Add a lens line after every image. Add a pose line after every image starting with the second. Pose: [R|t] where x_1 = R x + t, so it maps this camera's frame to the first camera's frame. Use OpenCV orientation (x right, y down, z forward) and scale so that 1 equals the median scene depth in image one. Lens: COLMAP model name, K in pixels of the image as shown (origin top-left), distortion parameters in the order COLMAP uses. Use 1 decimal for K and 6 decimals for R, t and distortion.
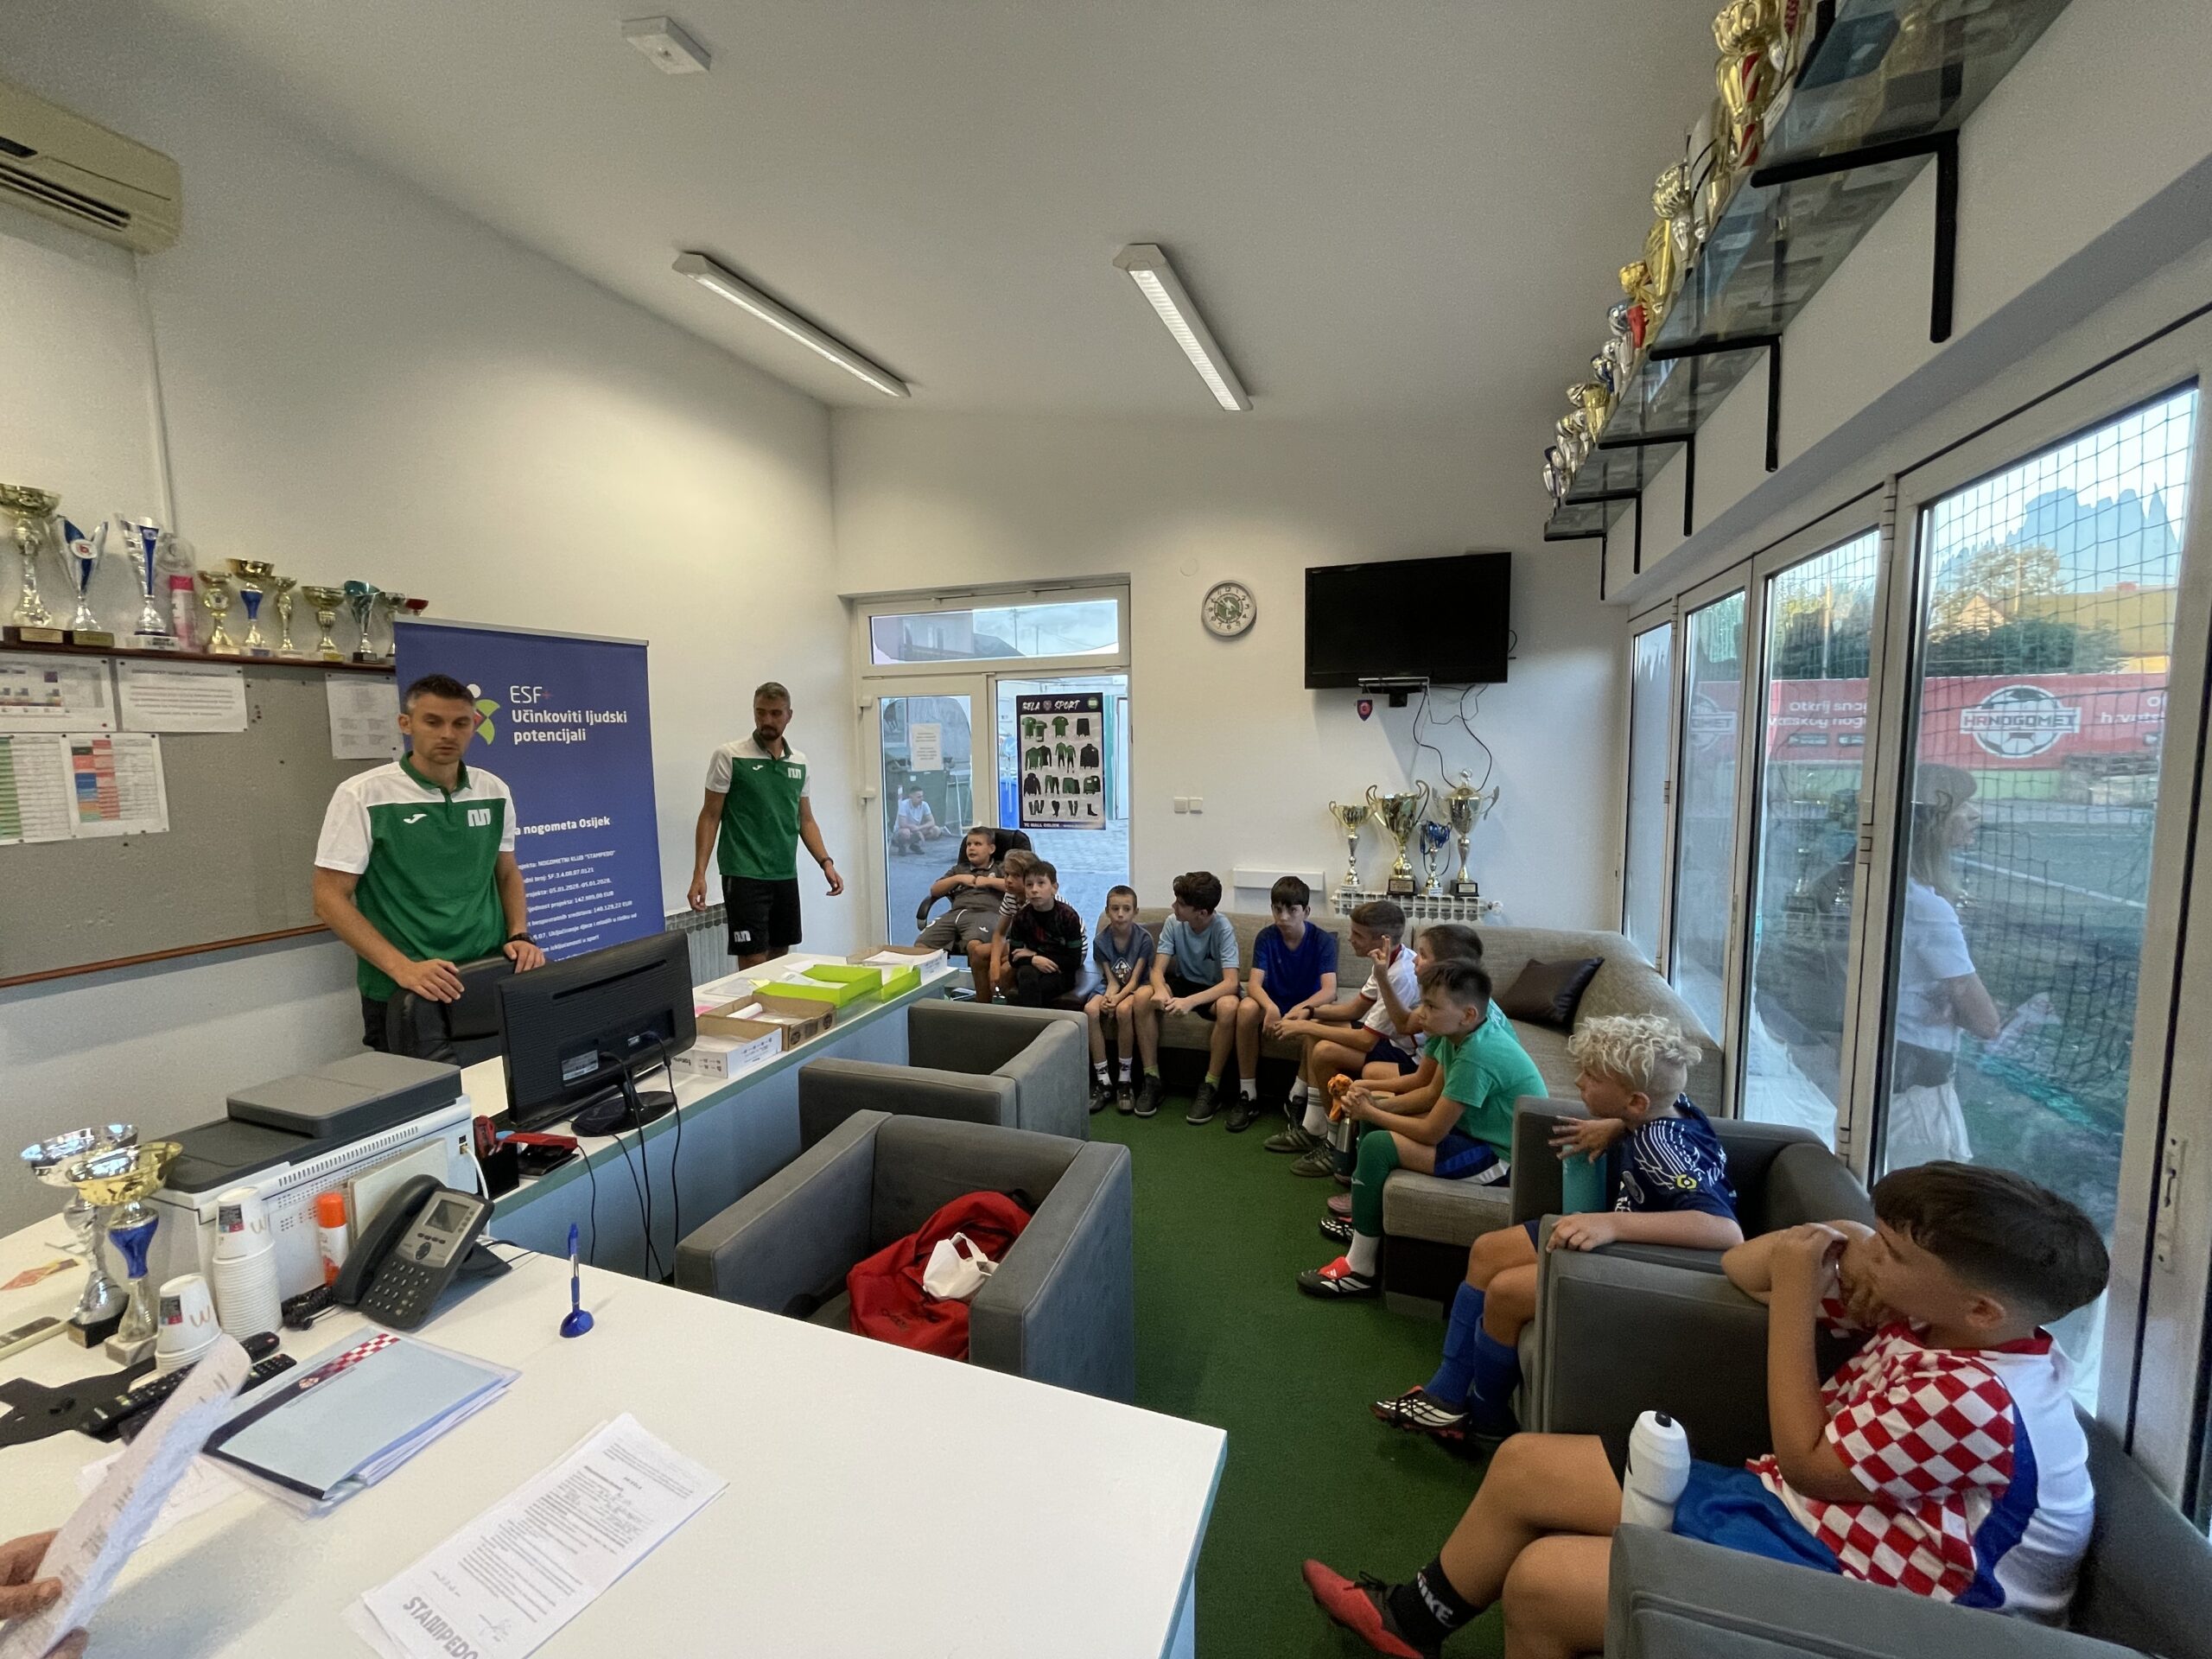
lens RADIAL K [[893.2, 0, 1105.1], [0, 893.2, 821.1], [0, 0, 1]] dist [-0.012214, 0.001551]
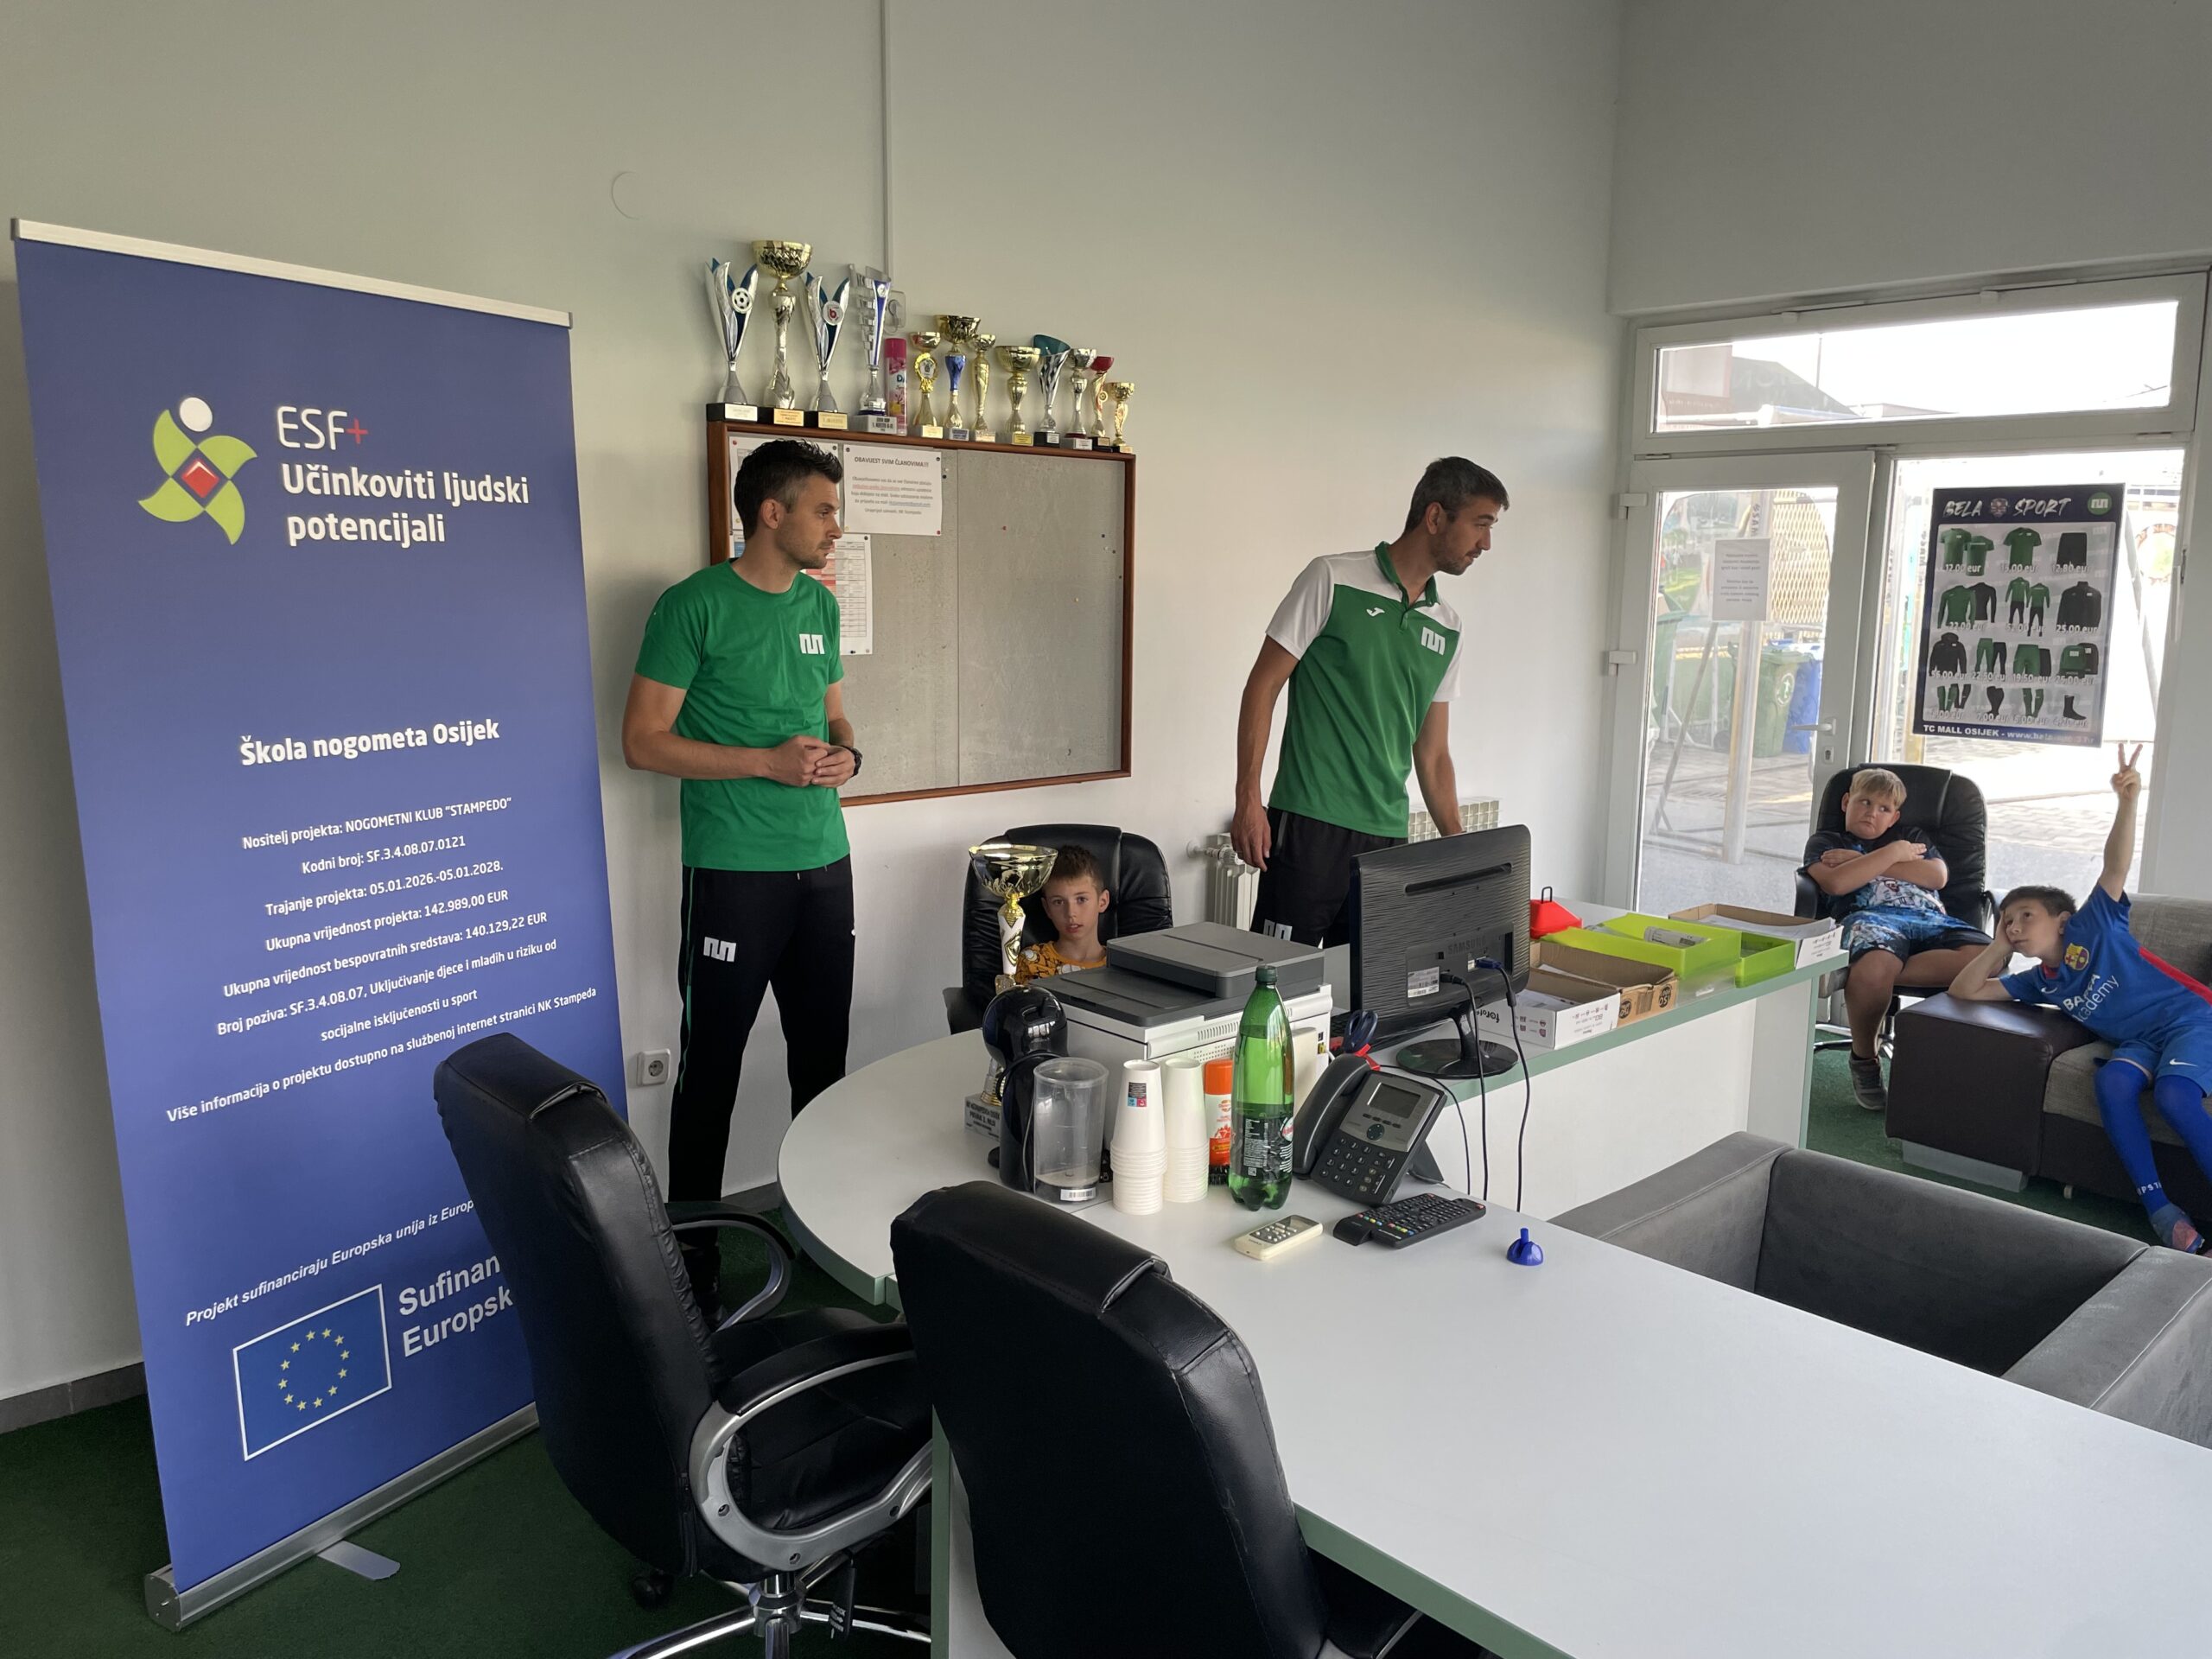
lens RADIAL K [[1666.1, 0, 1112.7], [0, 1666.1, 815.3], [0, 0, 1]] dist [0.083806, -0.110070]
pose [[0.891621, 0.091930, -0.443352, -0.141839], [-0.066654, 0.995153, 0.072299, 0.032233], [0.447849, -0.034912, 0.893427, -0.297893]]
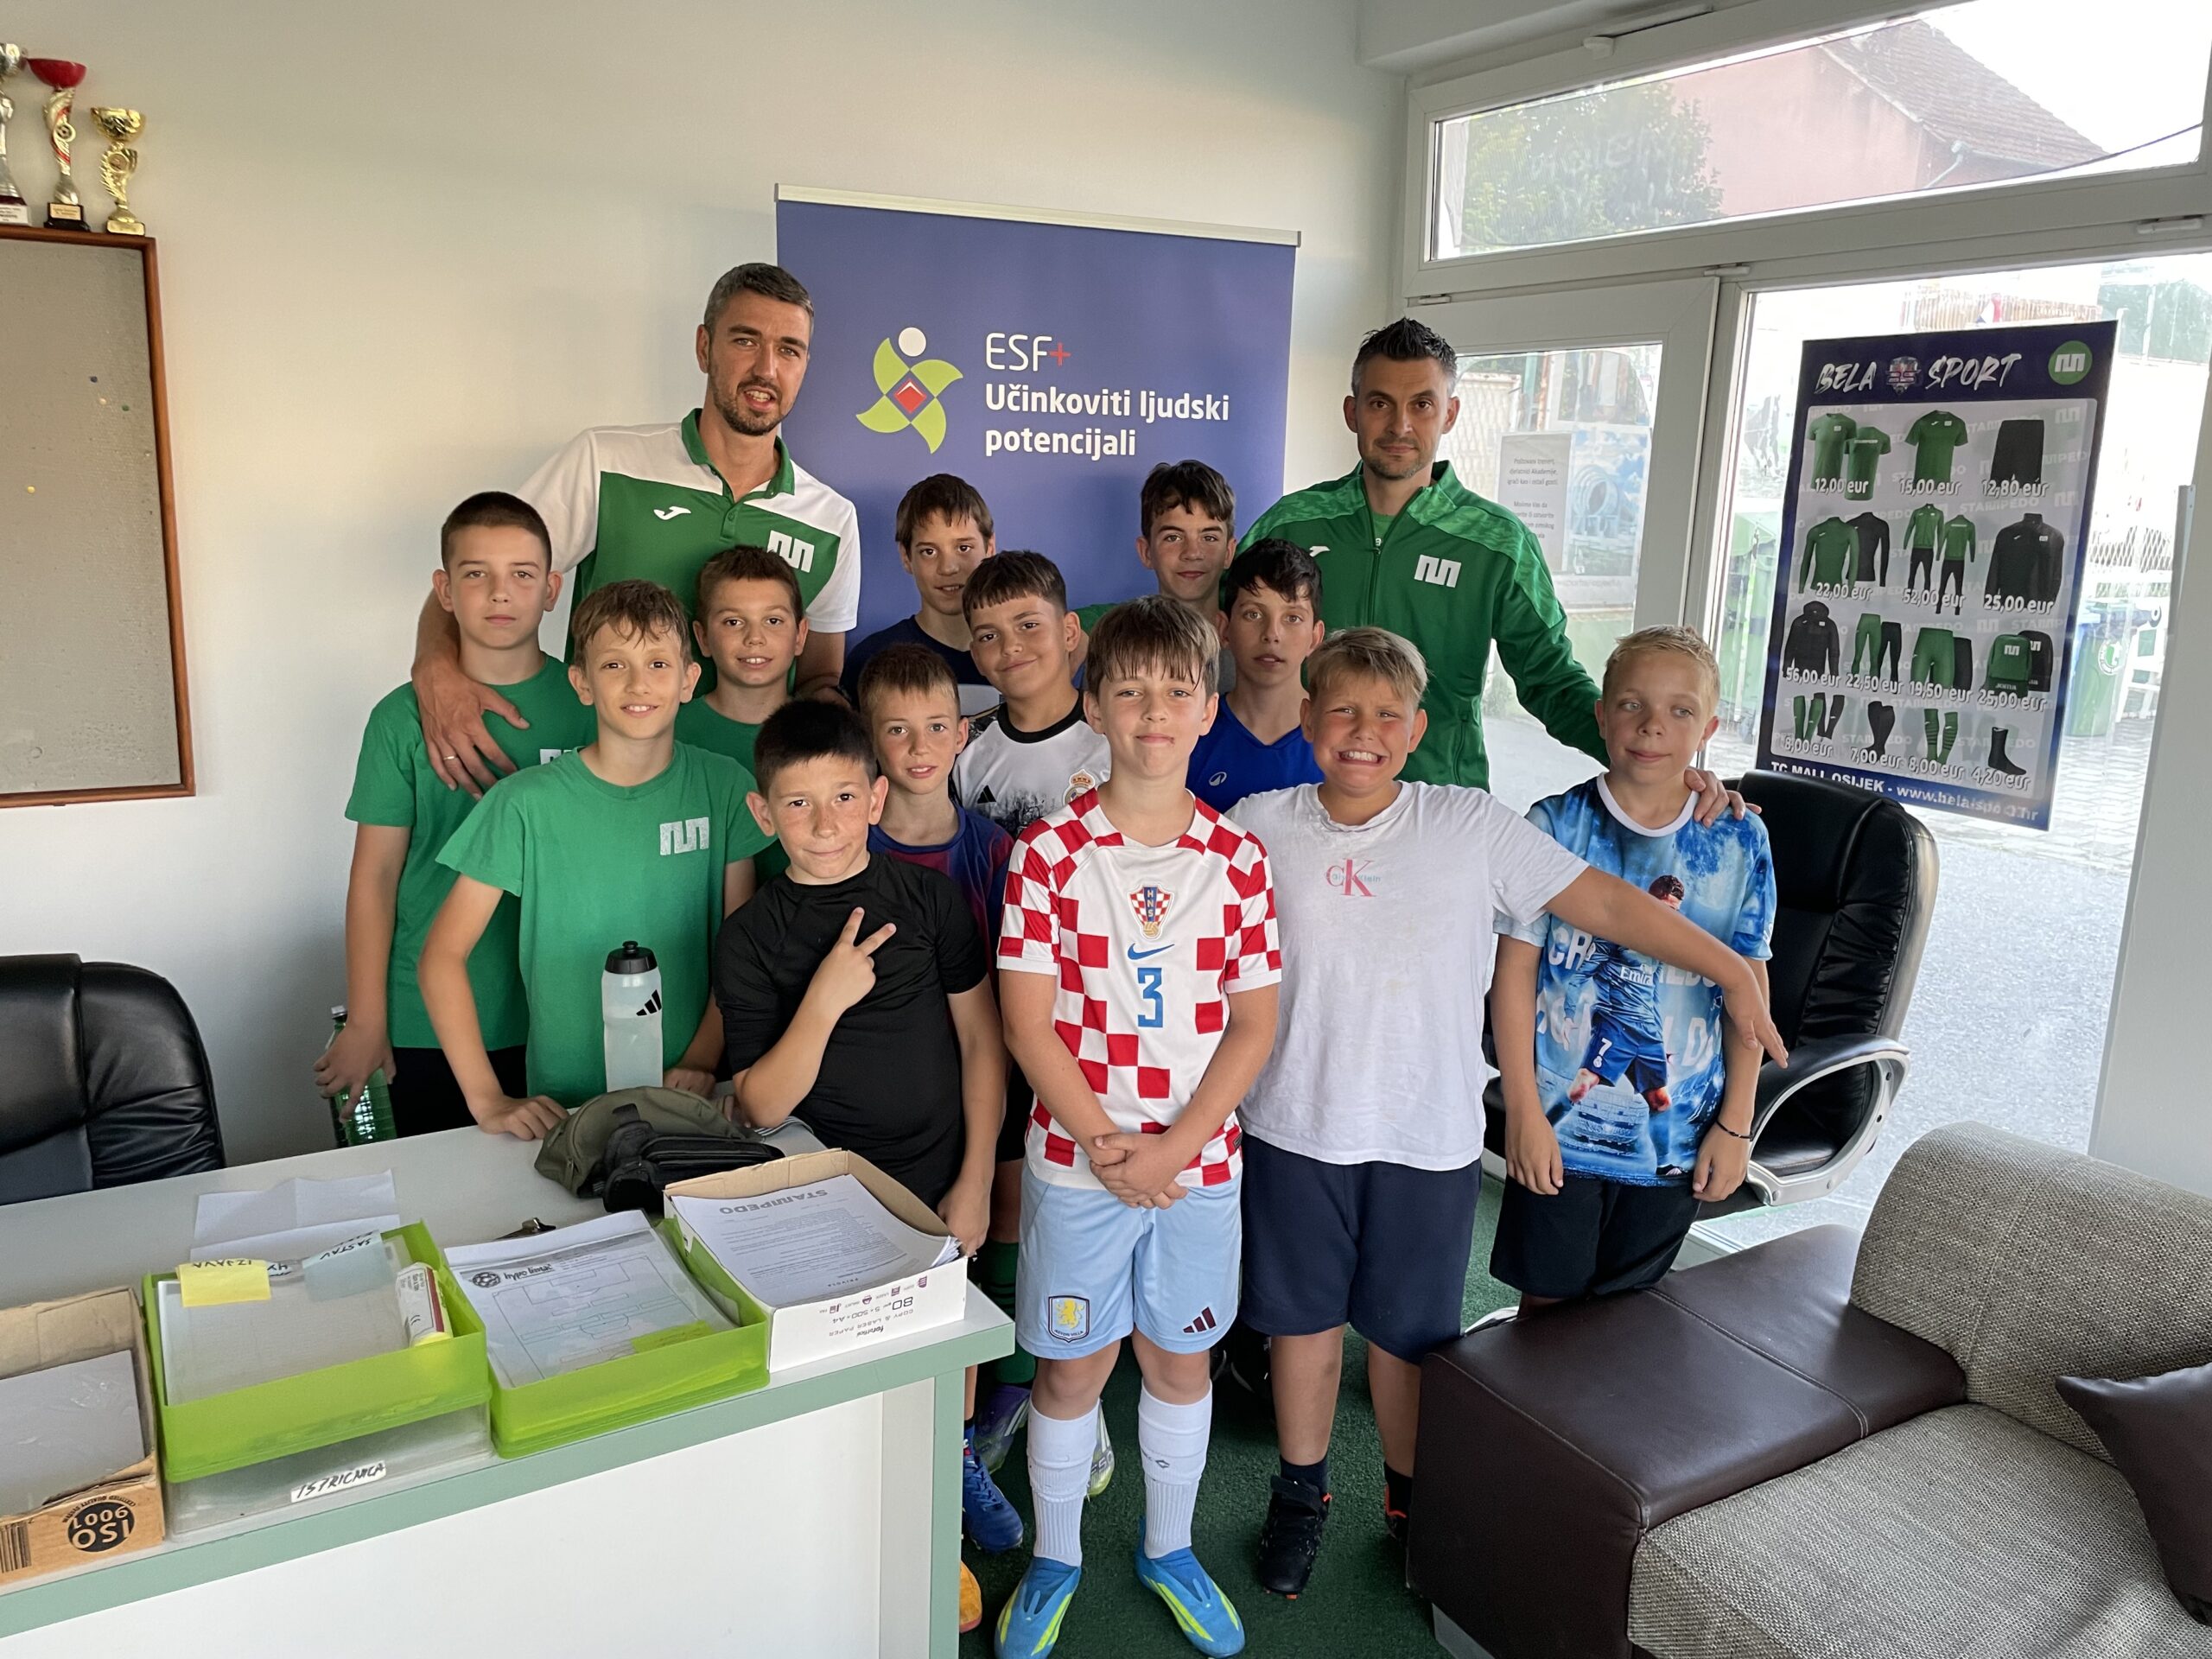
lens RADIAL K [[1666.1, 0, 1111.3], [0, 1666.1, 811.3], [0, 0, 1]] dist [0.083806, -0.110070]
pose [[0.784119, 0.159747, -0.599699, 0.171554], [-0.101285, 0.986288, 0.130295, -0.068585], [0.612290, -0.041426, 0.789547, 0.796573]]
